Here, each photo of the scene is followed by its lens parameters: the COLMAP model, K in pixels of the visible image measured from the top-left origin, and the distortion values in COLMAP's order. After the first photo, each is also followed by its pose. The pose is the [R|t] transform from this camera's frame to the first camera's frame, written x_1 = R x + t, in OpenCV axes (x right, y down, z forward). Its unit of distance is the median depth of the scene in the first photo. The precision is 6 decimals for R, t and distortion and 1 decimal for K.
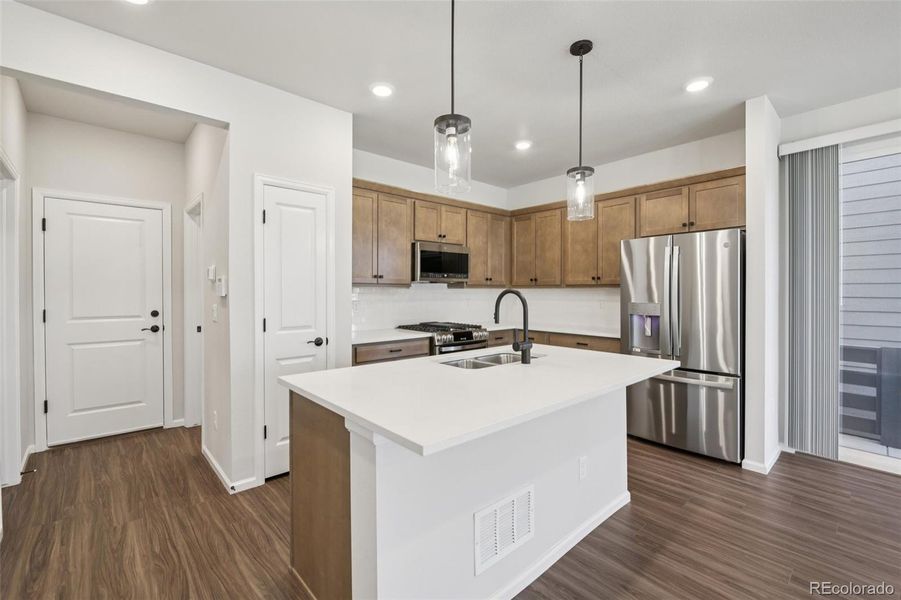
lens RADIAL K [[394.5, 0, 438.8], [0, 394.5, 299.1], [0, 0, 1]] dist [0.035782, 0.000027]
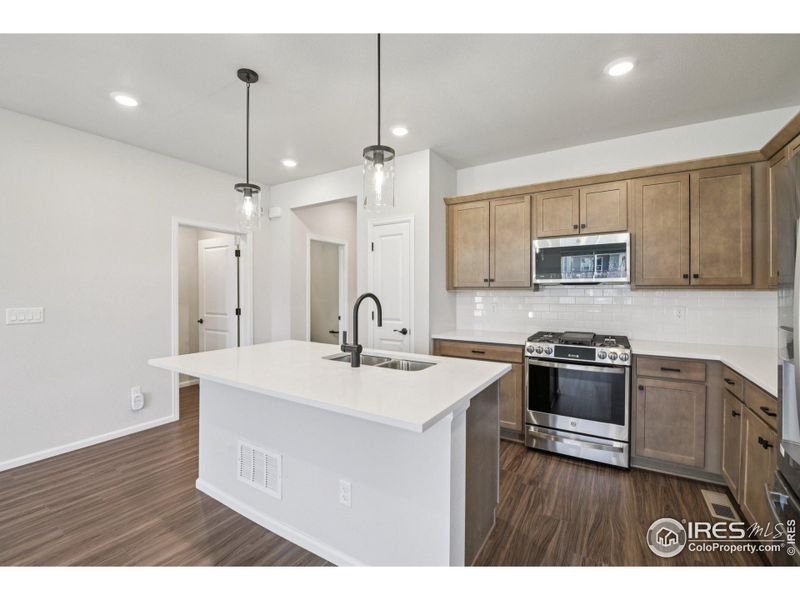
lens RADIAL K [[340.4, 0, 400.0], [0, 340.4, 300.0], [0, 0, 1]] dist [-0.000264, -0.000087]
pose [[0.307914, 0.021355, -0.951174, 0.676365], [-0.020653, 0.999663, 0.015758, -0.015052], [0.951190, 0.014793, 0.308251, 0.530247]]
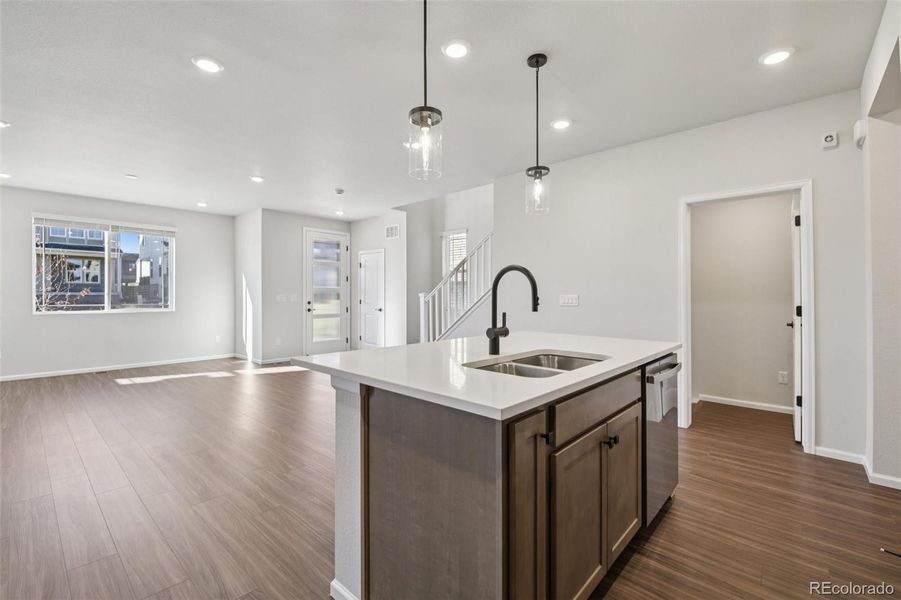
lens RADIAL K [[390.6, 0, 452.2], [0, 390.6, 299.9], [0, 0, 1]] dist [-0.001109, -0.005393]
pose [[-0.992048, -0.000183, -0.125859, 0.260324], [-0.004712, 0.999352, 0.035685, 0.011007], [0.125771, 0.035994, -0.991406, 1.182159]]
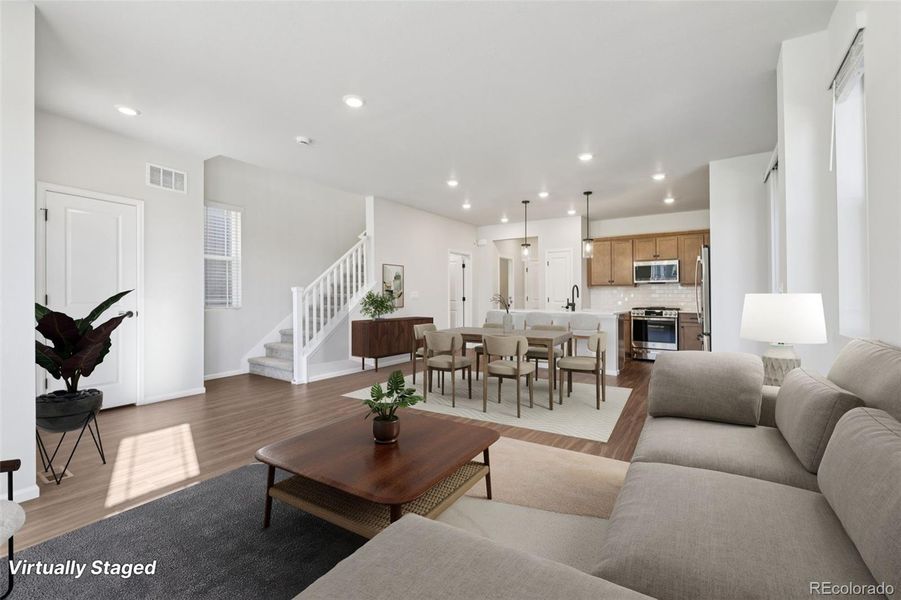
lens RADIAL K [[412.4, 0, 448.9], [0, 412.4, 295.6], [0, 0, 1]] dist [-0.000671, -0.000101]
pose [[0.281589, -0.012122, -0.959459, 1.777494], [-0.027225, 0.999417, -0.020617, 0.089675], [0.959149, 0.031927, 0.281095, -0.437624]]
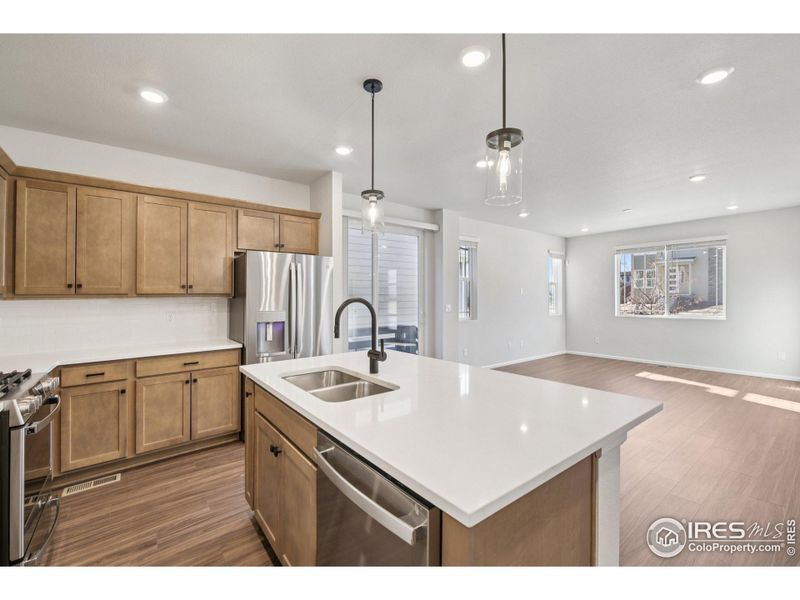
lens RADIAL K [[350.5, 0, 401.3], [0, 350.5, 300.7], [0, 0, 1]] dist [-0.000896, -0.000088]
pose [[0.047315, -0.010262, 0.998827, -0.426843], [0.031768, 0.999457, 0.008763, -0.016199], [-0.998375, 0.031316, 0.047615, 0.584872]]
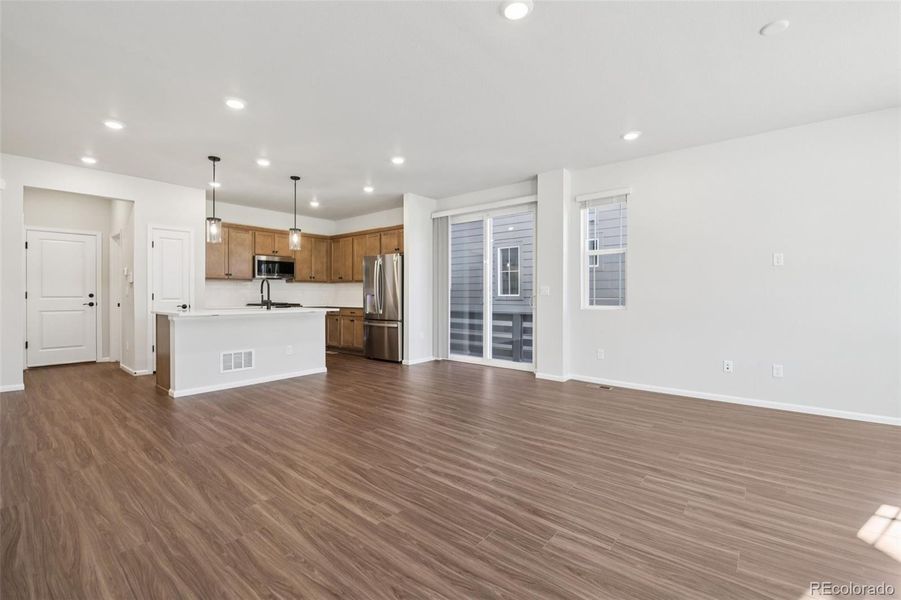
lens RADIAL K [[390.6, 0, 452.2], [0, 390.6, 299.9], [0, 0, 1]] dist [-0.001109, -0.005393]
pose [[0.986648, -0.003957, 0.162817, 0.593476], [0.005690, 0.999932, -0.010175, 0.086496], [-0.162766, 0.010966, 0.986604, -0.967521]]
